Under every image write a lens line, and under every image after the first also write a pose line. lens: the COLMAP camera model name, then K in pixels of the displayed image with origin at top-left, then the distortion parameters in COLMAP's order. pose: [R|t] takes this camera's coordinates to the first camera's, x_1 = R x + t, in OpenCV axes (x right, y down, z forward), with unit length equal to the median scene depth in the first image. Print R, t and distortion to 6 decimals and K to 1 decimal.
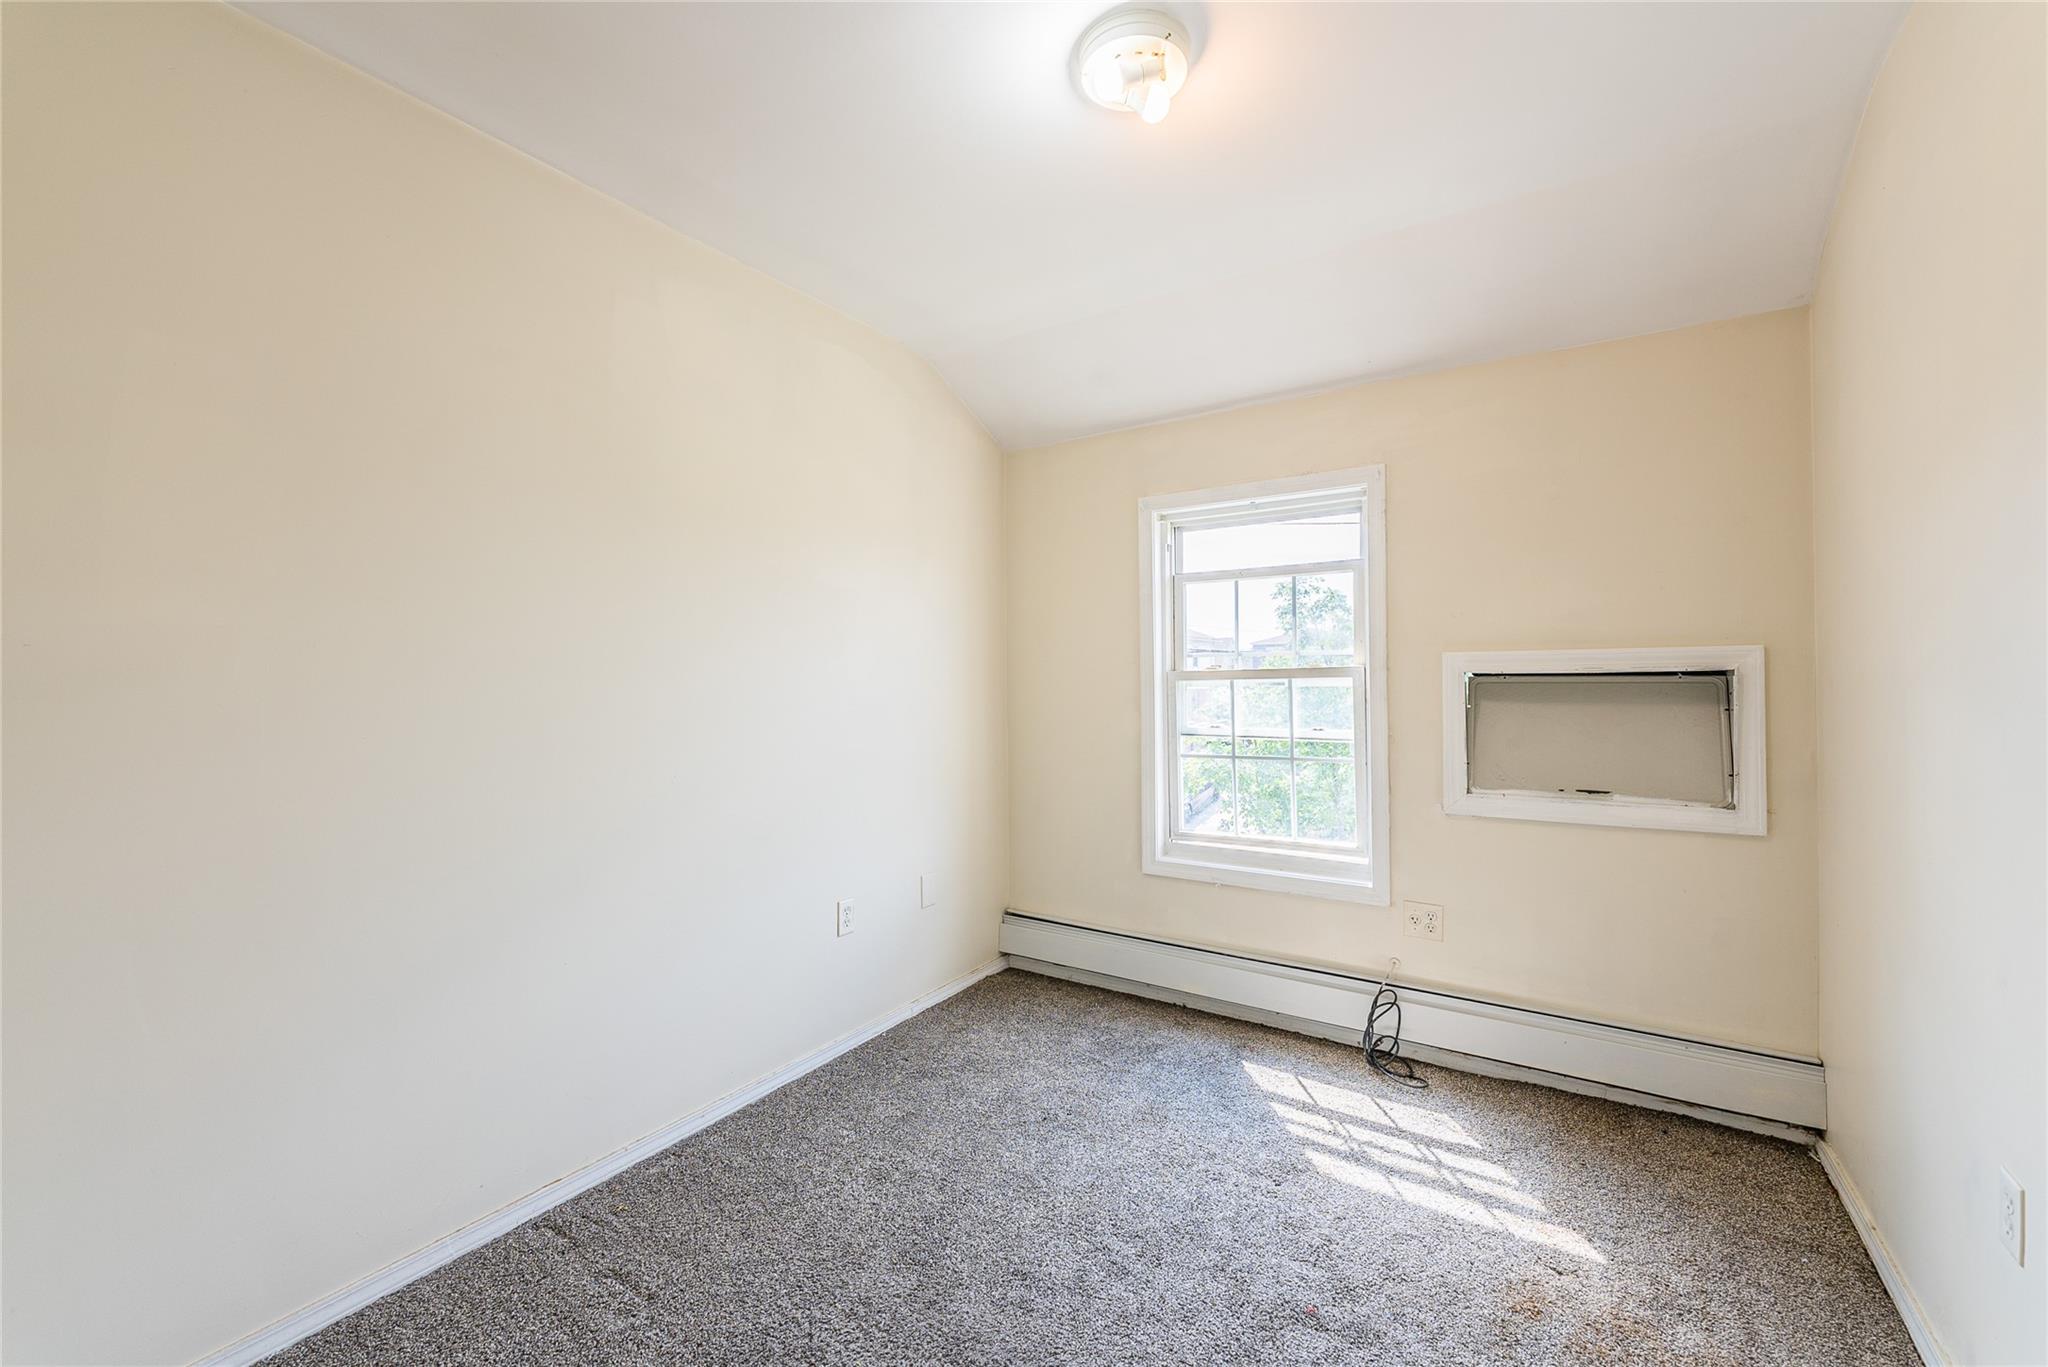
lens RADIAL K [[843.2, 0, 1024.0], [0, 843.2, 683.5], [0, 0, 1]] dist [0.003350, 0.000511]
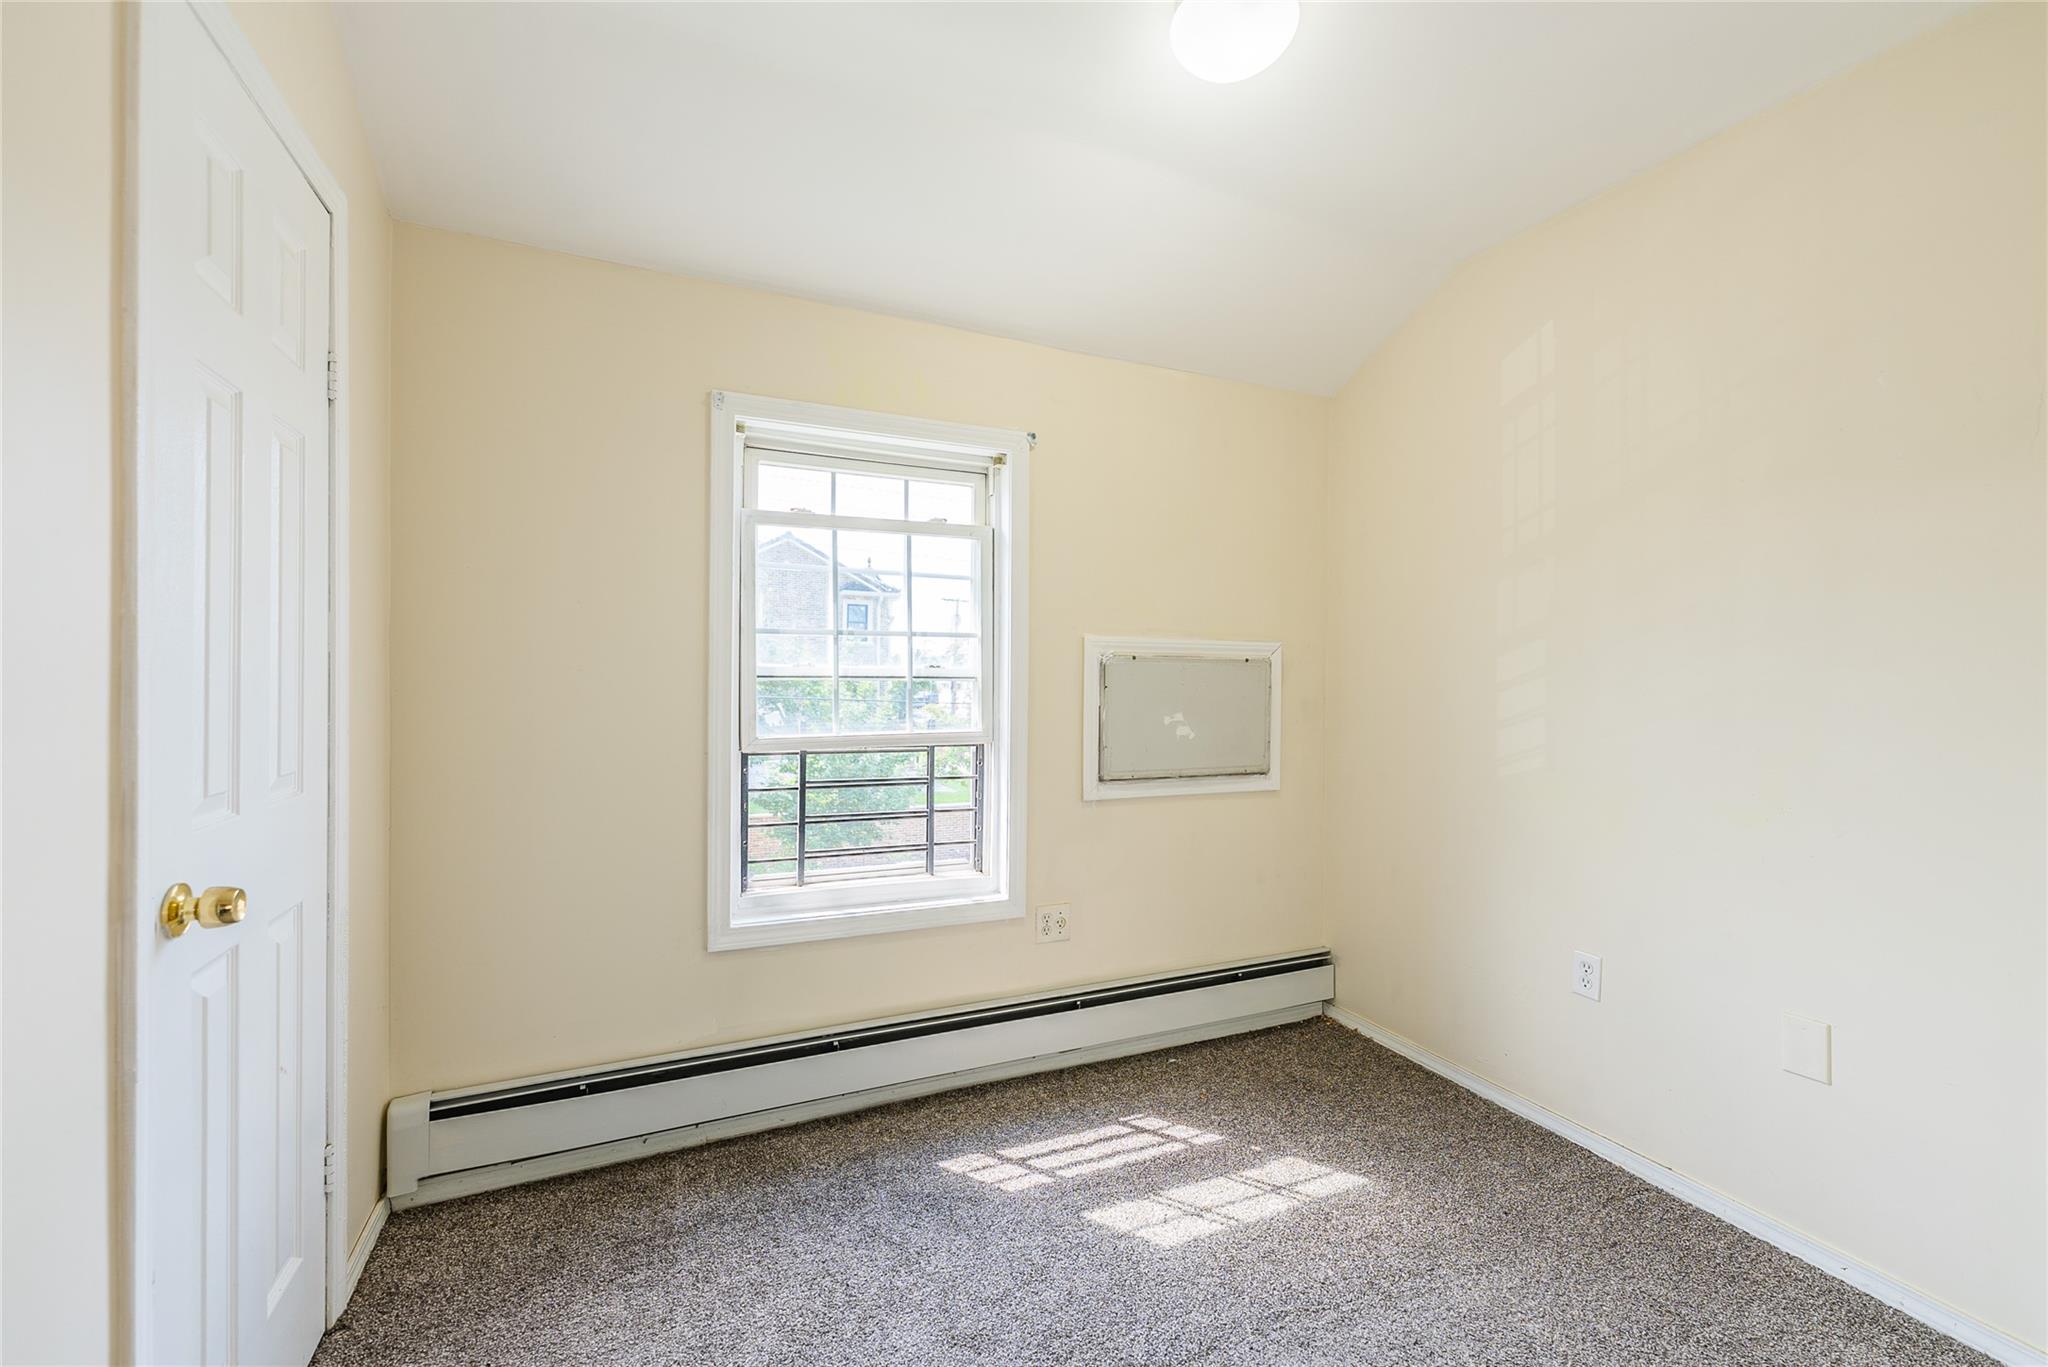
lens RADIAL K [[843.2, 0, 1024.0], [0, 843.2, 683.5], [0, 0, 1]] dist [0.003350, 0.000511]
pose [[0.533675, 0.001134, 0.845689, -0.351756], [-0.011006, 0.999924, 0.005605, 0.006494], [-0.845618, -0.012299, 0.533646, 0.526015]]
